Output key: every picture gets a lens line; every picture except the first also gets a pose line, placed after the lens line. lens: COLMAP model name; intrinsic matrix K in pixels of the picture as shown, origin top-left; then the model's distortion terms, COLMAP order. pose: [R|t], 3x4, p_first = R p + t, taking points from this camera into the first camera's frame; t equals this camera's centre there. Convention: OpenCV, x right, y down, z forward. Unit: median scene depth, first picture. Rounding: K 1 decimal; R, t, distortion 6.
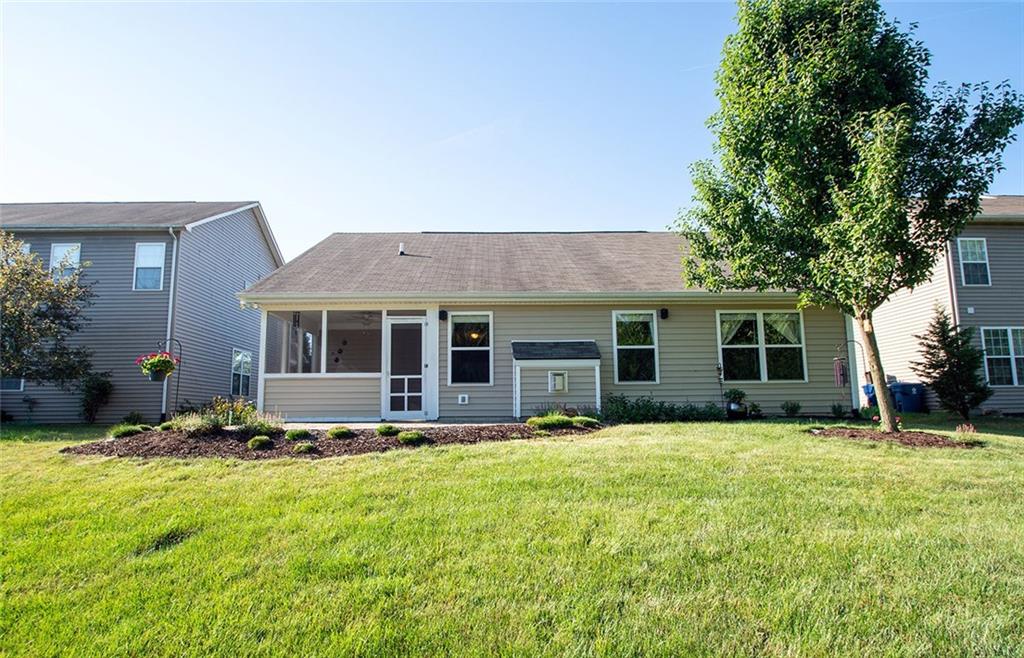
lens RADIAL K [[630.9, 0, 511.3], [0, 630.9, 329.6], [0, 0, 1]] dist [0.001414, -0.000108]
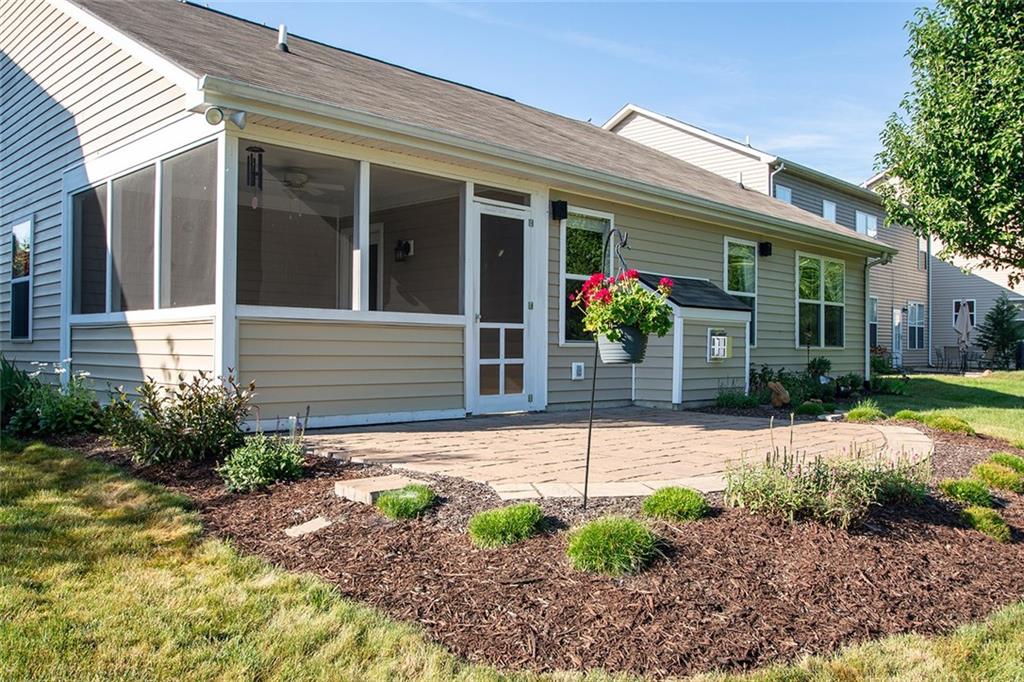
lens RADIAL K [[825.2, 0, 512.4], [0, 825.2, 343.9], [0, 0, 1]] dist [-0.018945, -0.001074]
pose [[0.729743, 0.021928, 0.683370, -0.601680], [-0.114982, 0.989187, 0.091044, 0.028946], [-0.673984, -0.145014, 0.724373, 0.522686]]
